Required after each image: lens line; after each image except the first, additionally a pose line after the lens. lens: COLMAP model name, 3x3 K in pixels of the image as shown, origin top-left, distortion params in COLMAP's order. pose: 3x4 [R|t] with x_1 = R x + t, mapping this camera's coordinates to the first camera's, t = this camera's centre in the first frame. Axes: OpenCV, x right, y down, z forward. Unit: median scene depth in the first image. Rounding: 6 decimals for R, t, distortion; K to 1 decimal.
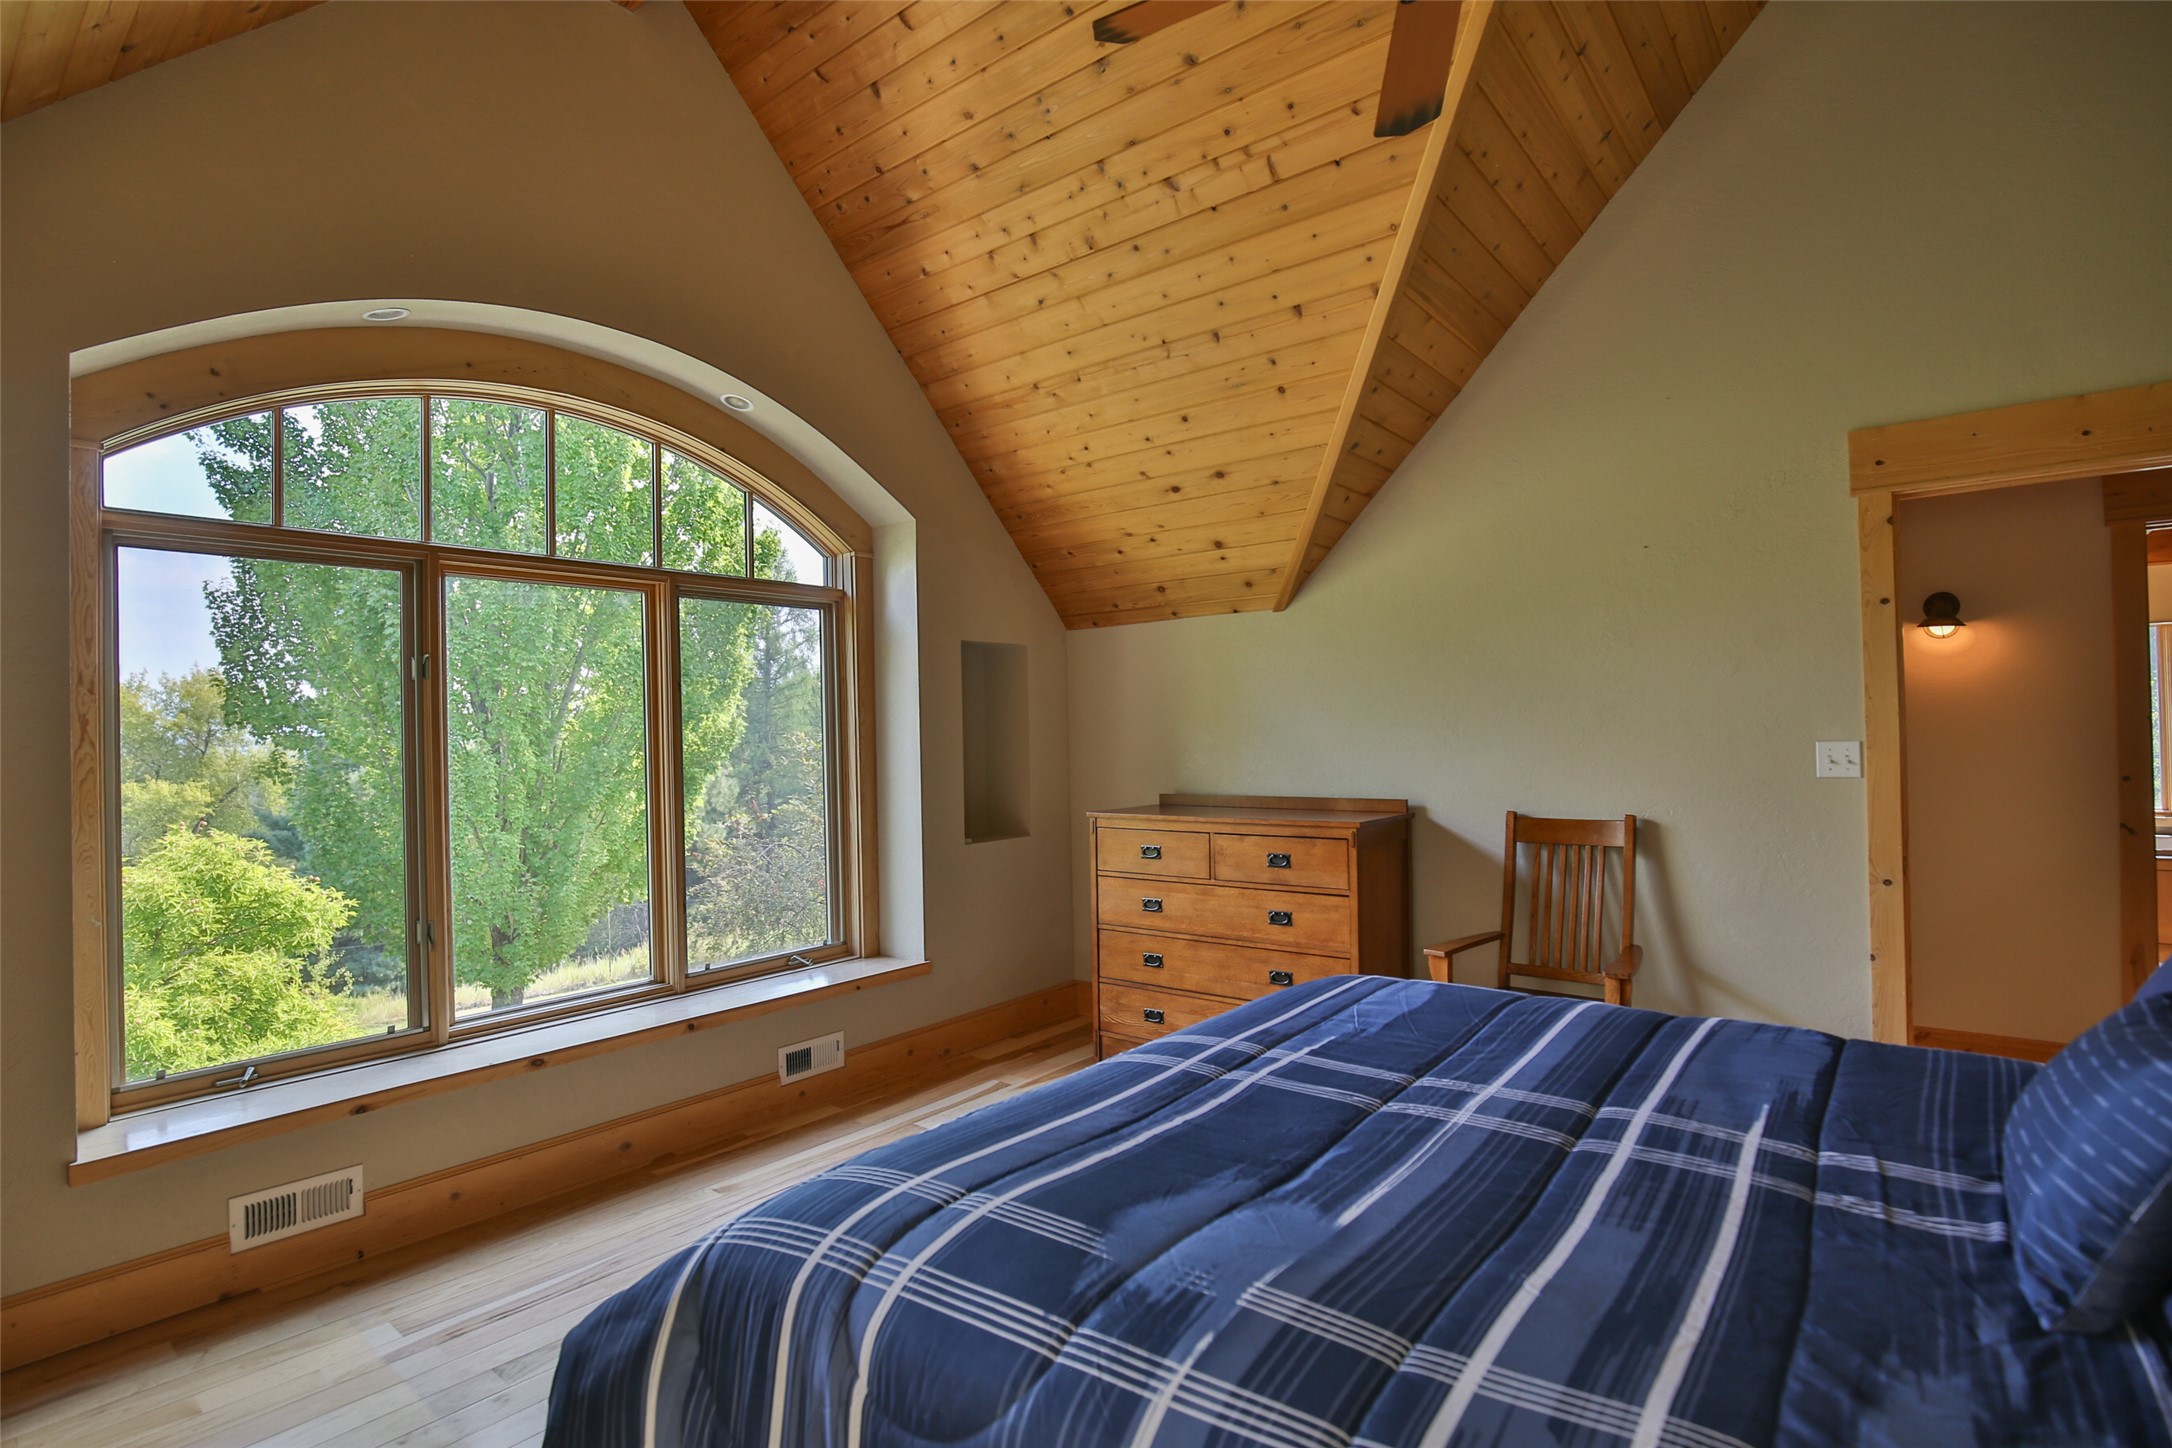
lens RADIAL K [[1055.2, 0, 1091.7], [0, 1055.2, 722.9], [0, 0, 1]] dist [-0.032795, 0.006428]
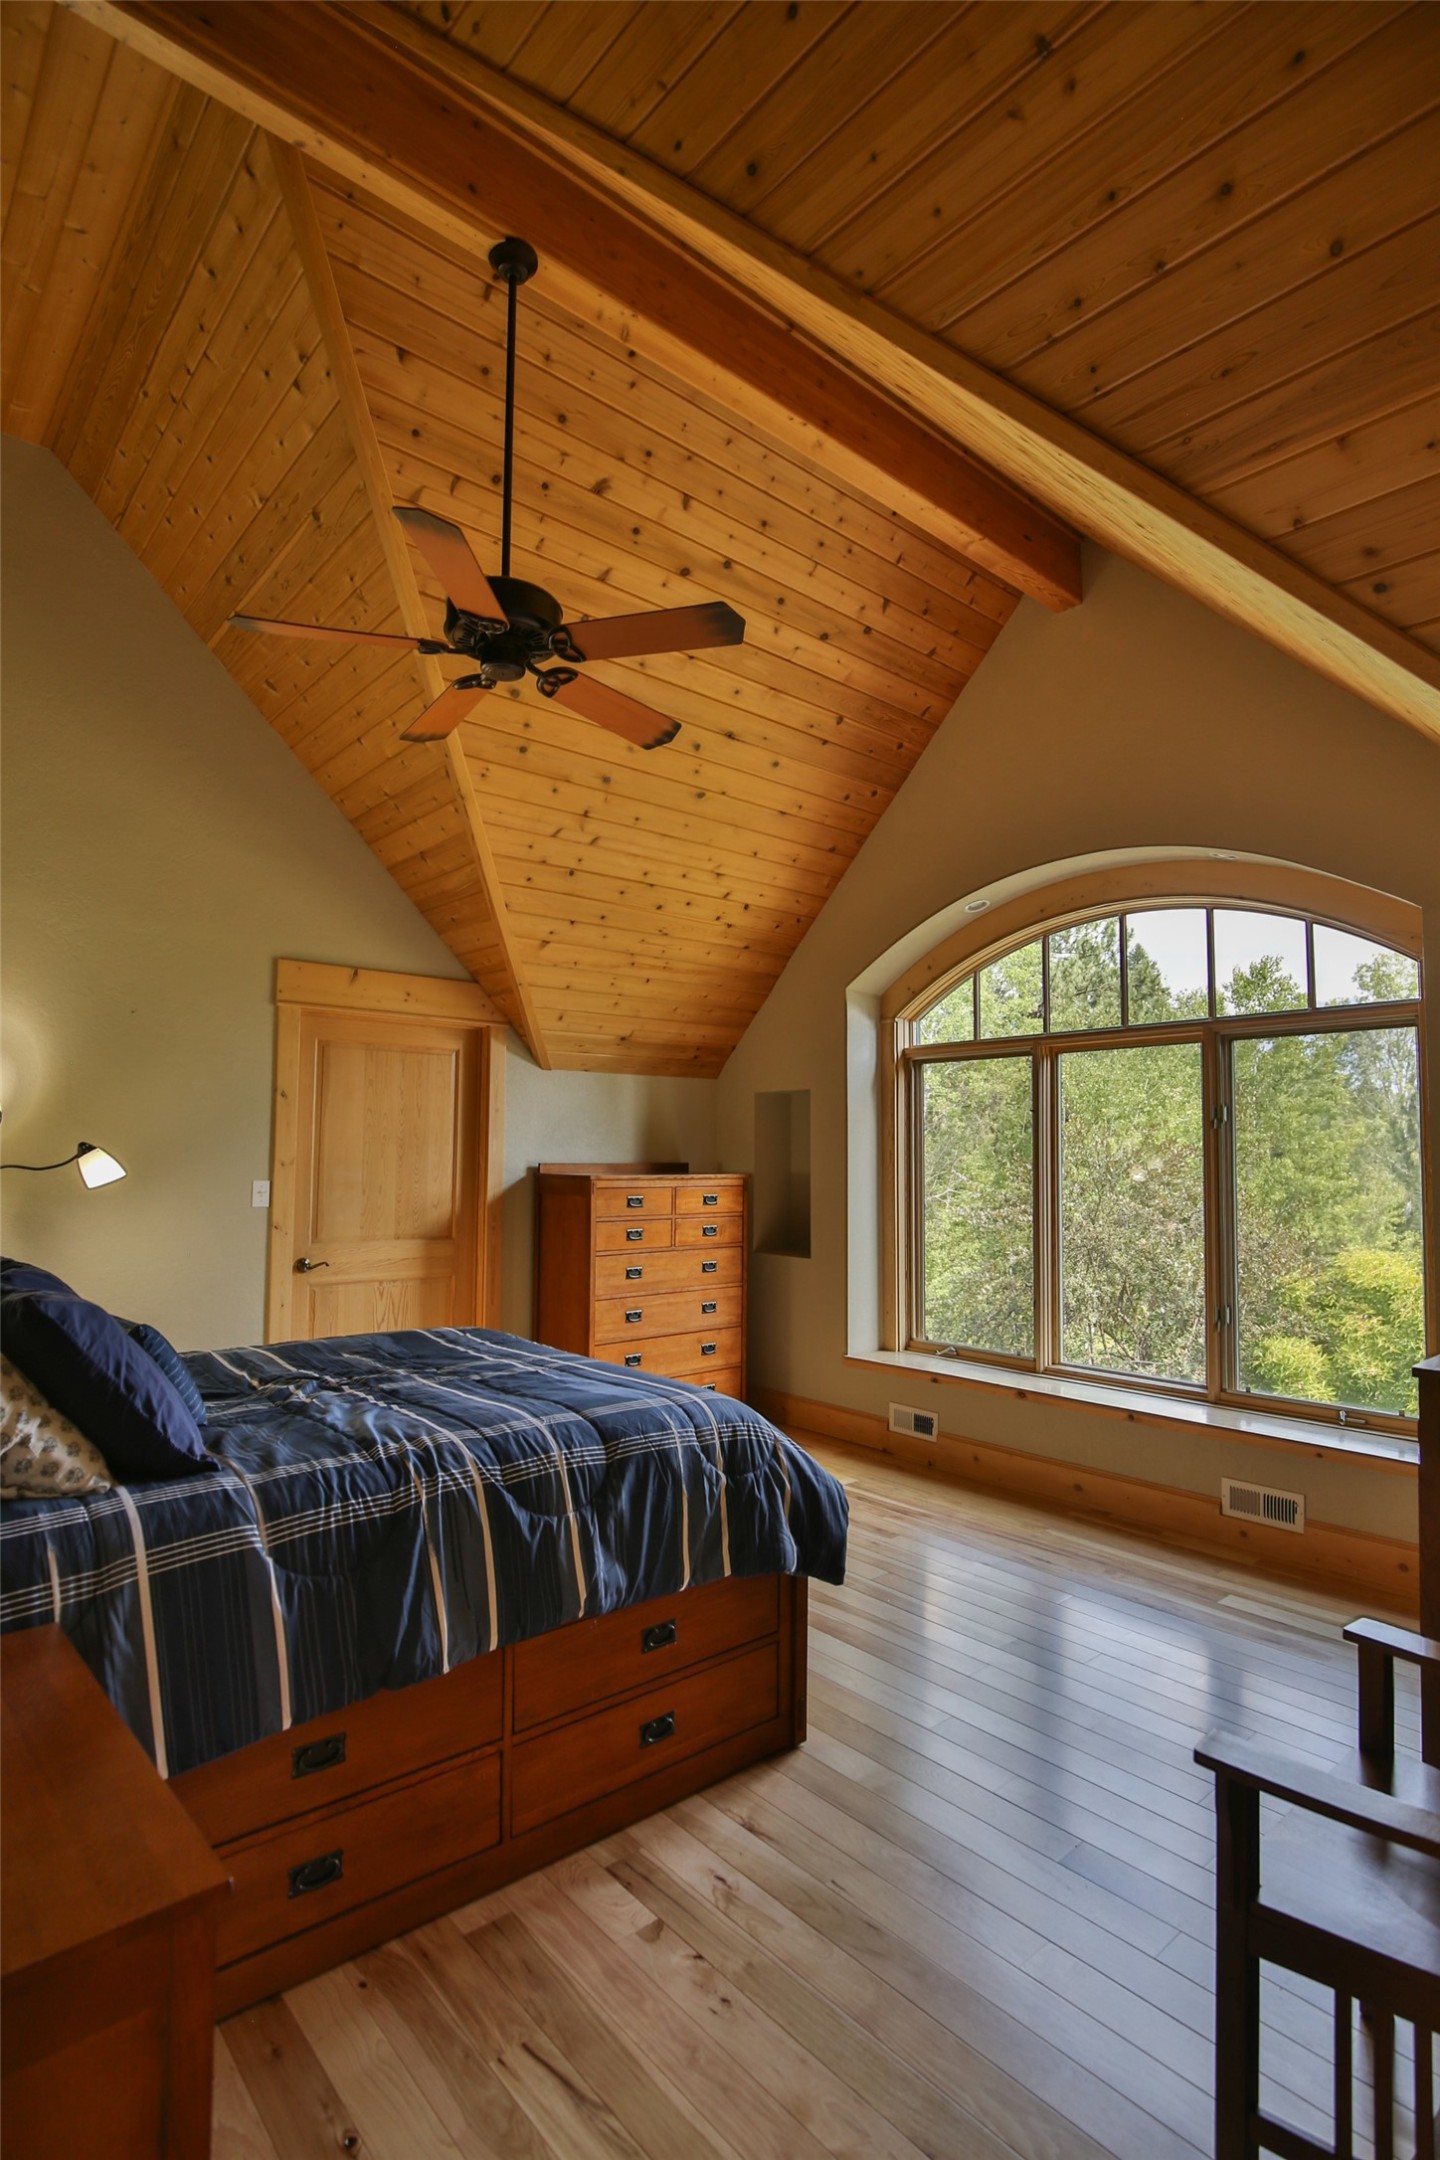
lens RADIAL K [[1049.4, 0, 720.0], [0, 1049.4, 1080.0], [0, 0, 1]] dist [-0.032795, 0.006428]
pose [[-0.162079, -0.071173, -0.984208, 0.891072], [-0.024421, 0.997379, -0.068104, 0.008921], [0.986476, 0.012997, -0.163392, 0.763996]]
